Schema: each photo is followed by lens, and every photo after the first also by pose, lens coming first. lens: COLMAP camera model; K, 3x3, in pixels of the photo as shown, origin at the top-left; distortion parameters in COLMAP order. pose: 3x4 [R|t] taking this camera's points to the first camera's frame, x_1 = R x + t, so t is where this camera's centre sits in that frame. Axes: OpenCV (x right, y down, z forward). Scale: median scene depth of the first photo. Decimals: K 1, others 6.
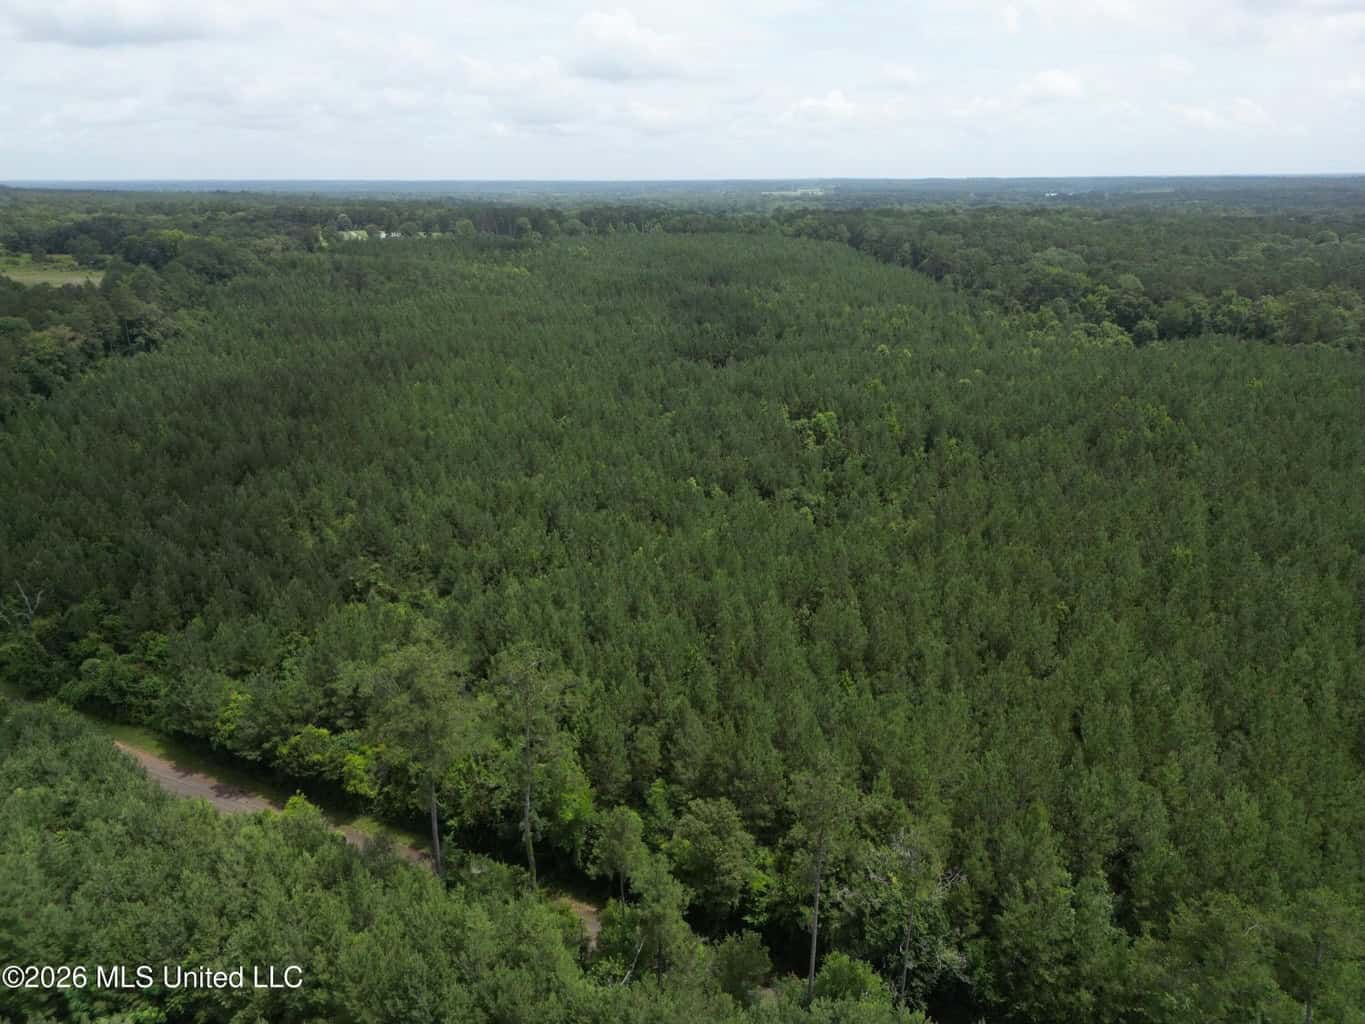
lens RADIAL K [[956.4, 0, 684.7], [0, 956.4, 510.8], [0, 0, 1]] dist [0.072986, -0.063576]
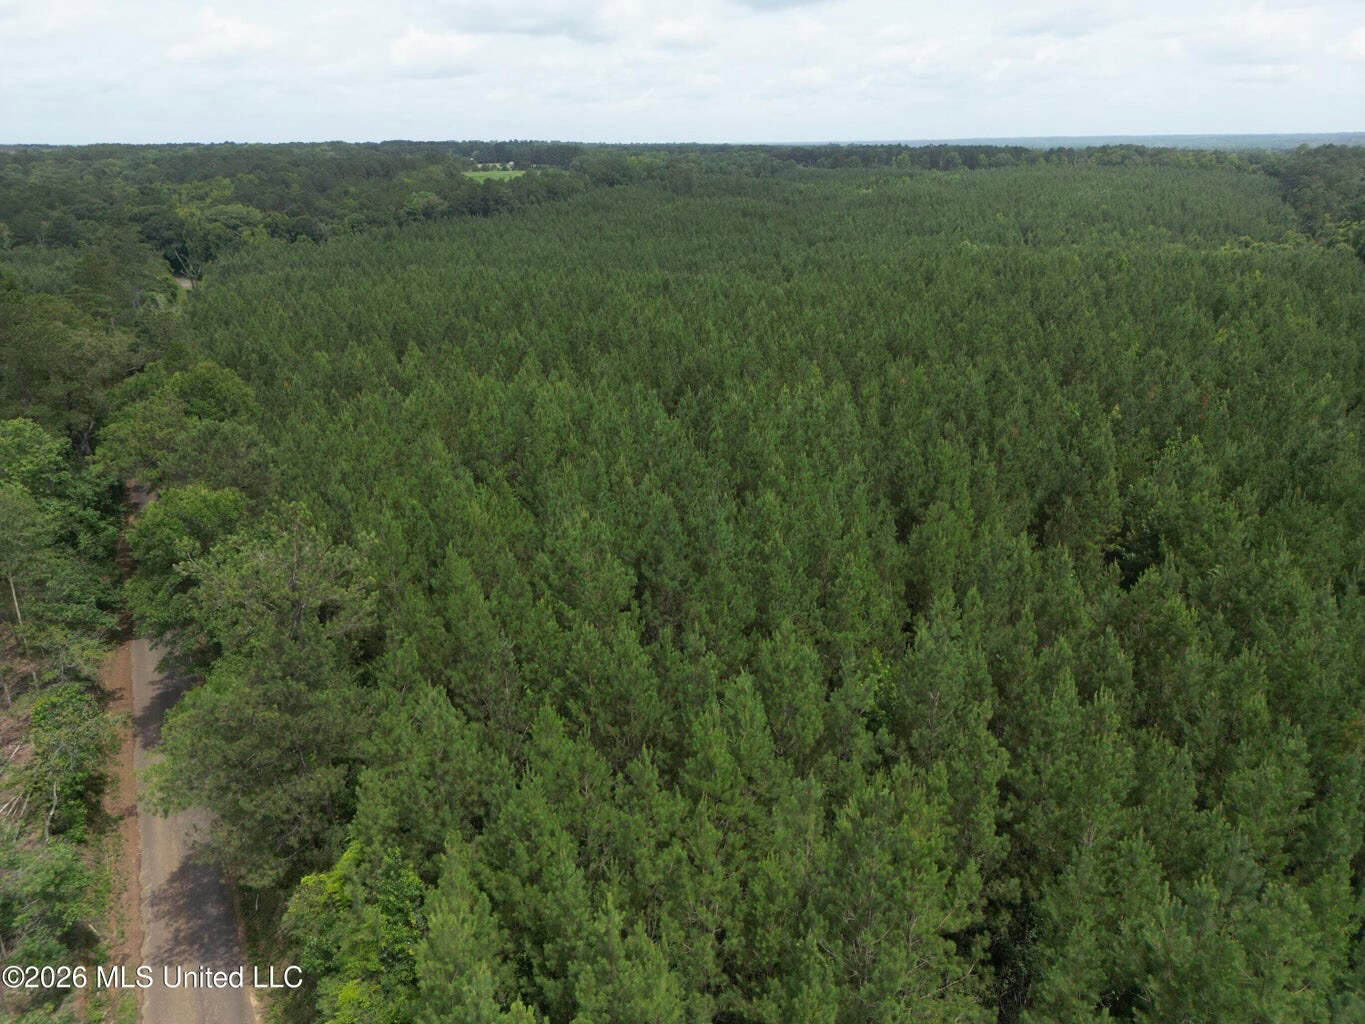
lens RADIAL K [[958.8, 0, 682.0], [0, 958.8, 514.1], [0, 0, 1]] dist [0.074769, -0.075554]
pose [[0.799125, 0.213849, -0.561843, 0.135438], [-0.192832, 0.976389, 0.097363, 0.017609], [0.569399, 0.030536, 0.821494, -0.013795]]
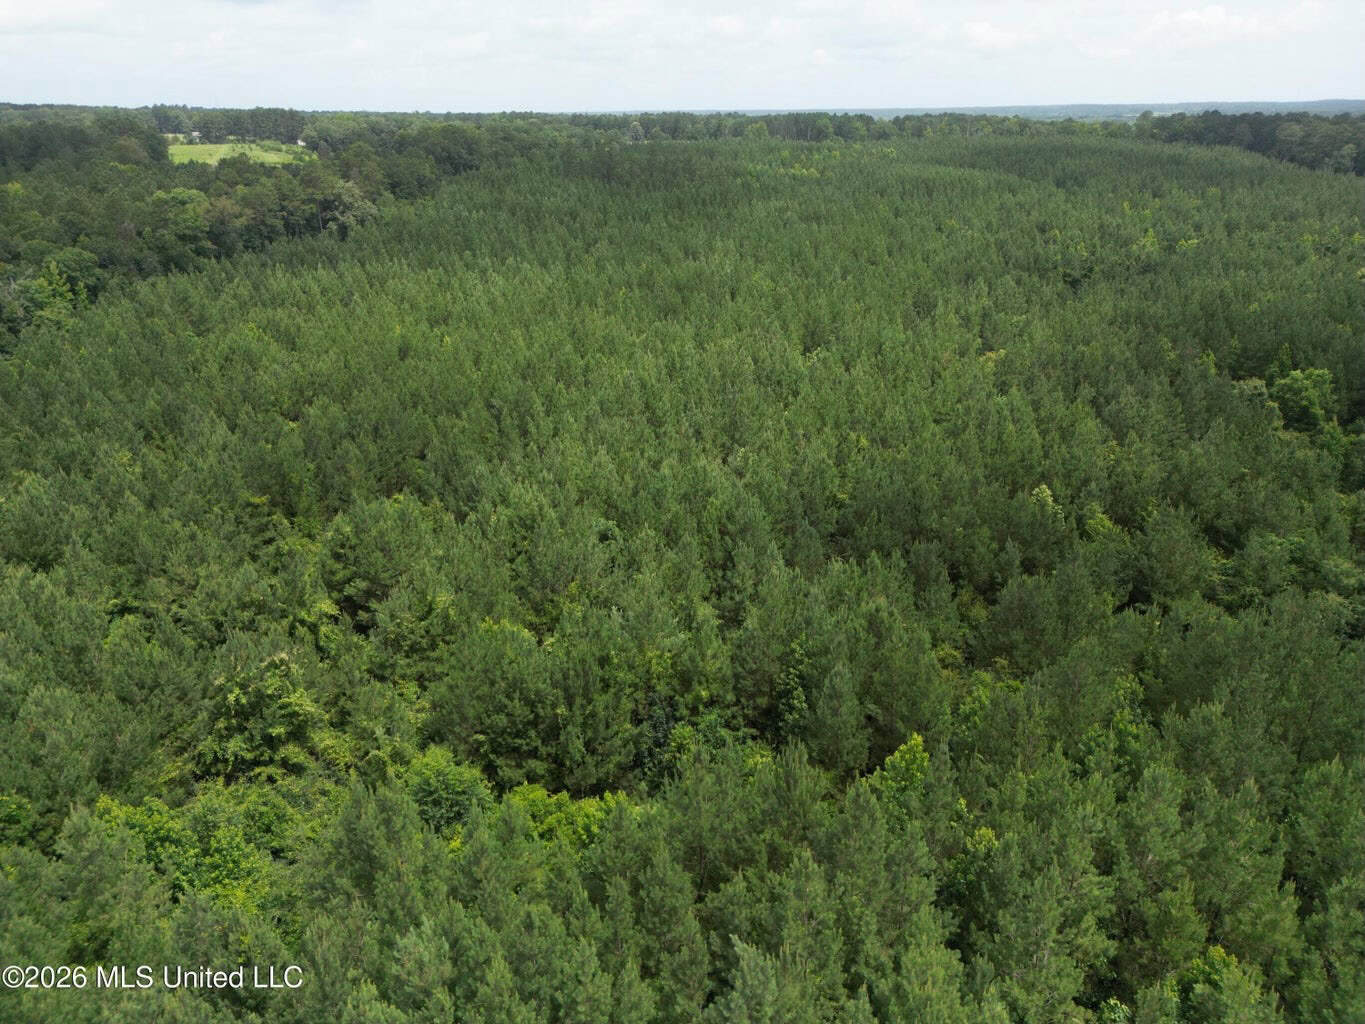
lens RADIAL K [[956.4, 0, 684.7], [0, 956.4, 510.8], [0, 0, 1]] dist [0.072986, -0.063576]
pose [[0.953608, 0.111647, -0.279585, -0.003577], [-0.094409, 0.992748, 0.074425, -0.005277], [0.285866, -0.044577, 0.957232, 0.062086]]
